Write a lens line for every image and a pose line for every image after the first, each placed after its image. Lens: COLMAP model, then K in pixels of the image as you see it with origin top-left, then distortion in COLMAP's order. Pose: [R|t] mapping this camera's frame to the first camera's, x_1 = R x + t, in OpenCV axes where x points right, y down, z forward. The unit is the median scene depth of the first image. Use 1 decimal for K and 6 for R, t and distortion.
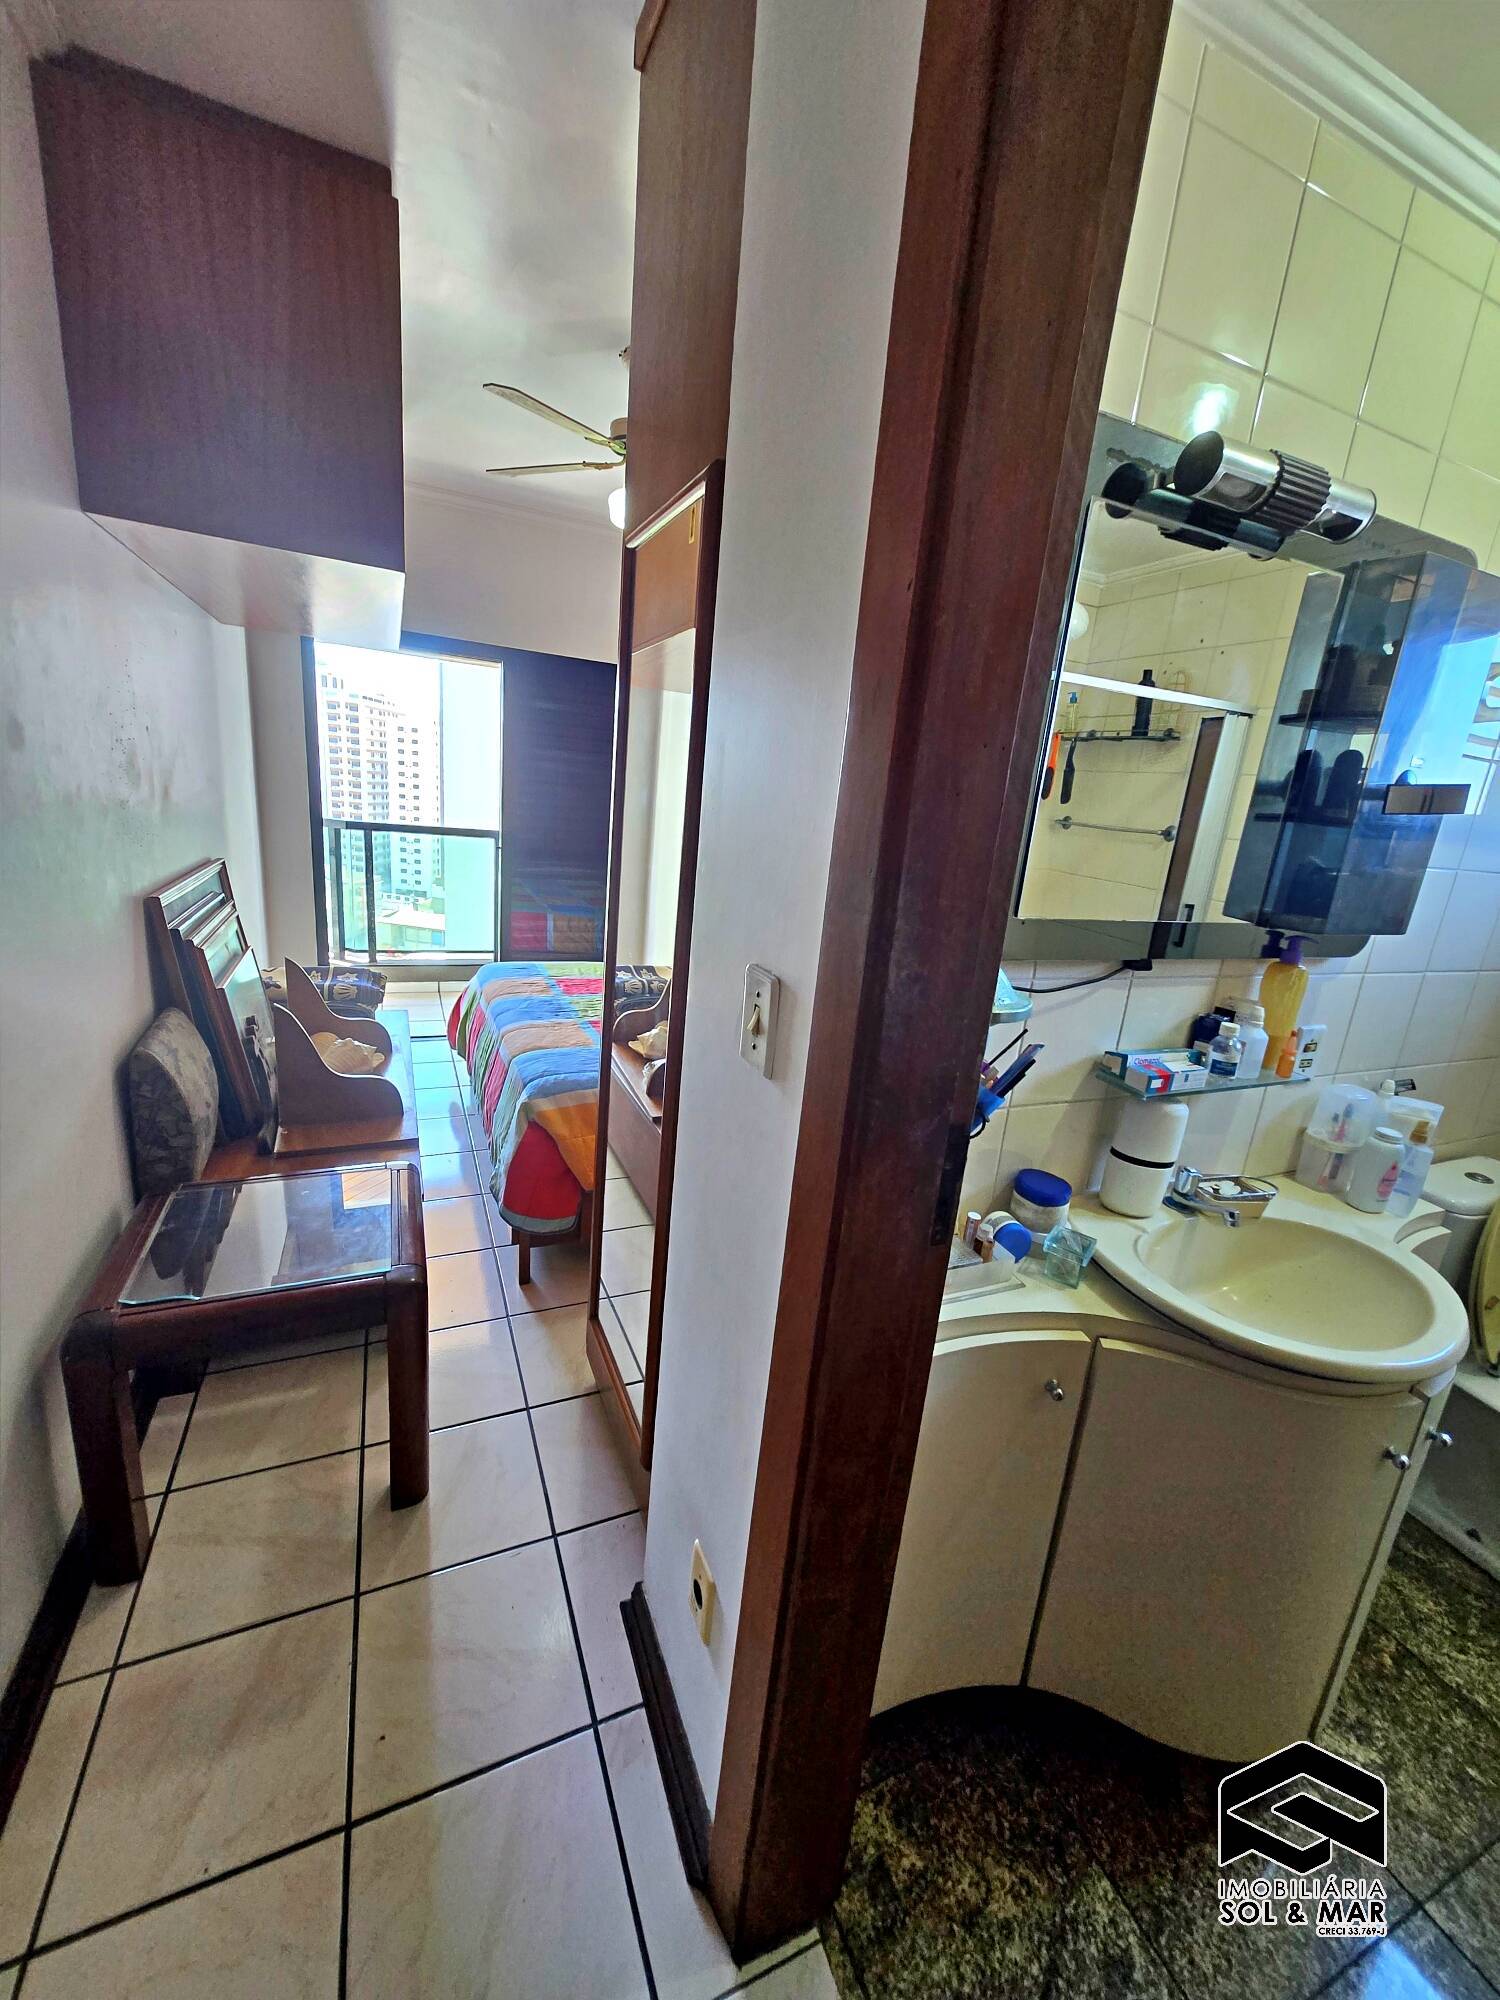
lens RADIAL K [[787.3, 0, 764.1], [0, 787.3, 1020.9], [0, 0, 1]] dist [-0.000397, 0.000531]
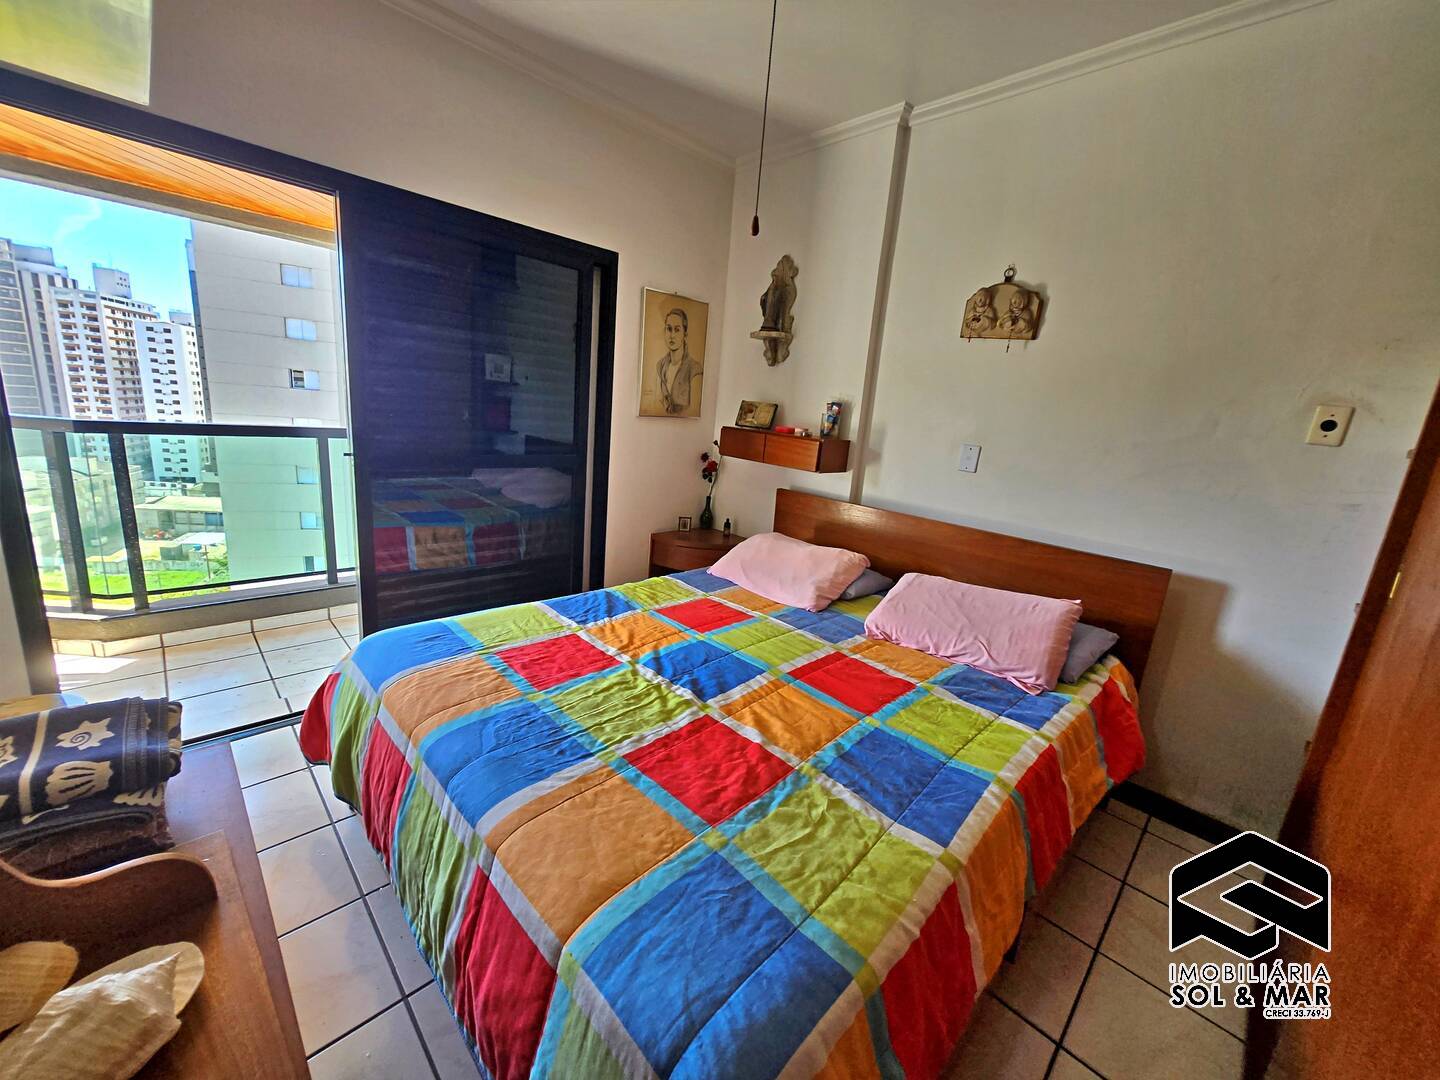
lens RADIAL K [[566.8, 0, 720.8], [0, 566.8, 537.7], [0, 0, 1]] dist [-0.000397, 0.000531]
pose [[0.939440, -0.095213, 0.329223, -0.159425], [0.101505, 0.994833, -0.001936, -0.087964], [-0.327338, 0.035237, 0.944250, 0.325424]]
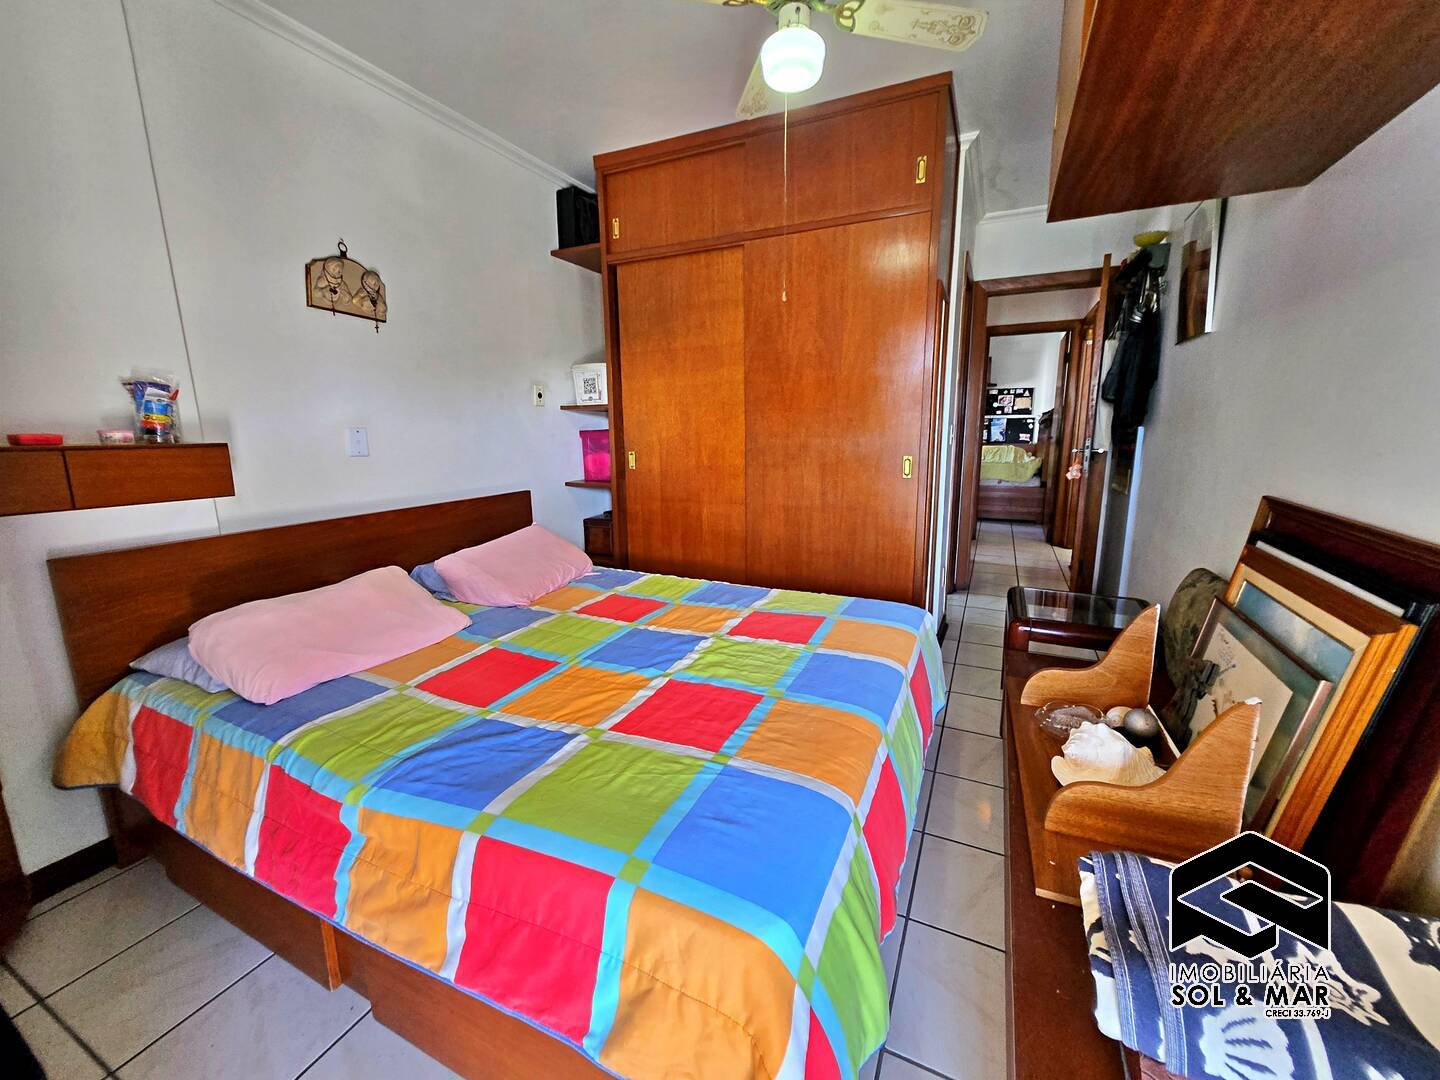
lens RADIAL K [[566.8, 0, 727.6], [0, 566.8, 530.8], [0, 0, 1]] dist [-0.000397, 0.000531]
pose [[-0.649060, -0.228285, 0.725677, -0.339827], [0.158684, 0.892301, 0.422632, -0.221350], [-0.744003, 0.389467, -0.542932, 0.782134]]
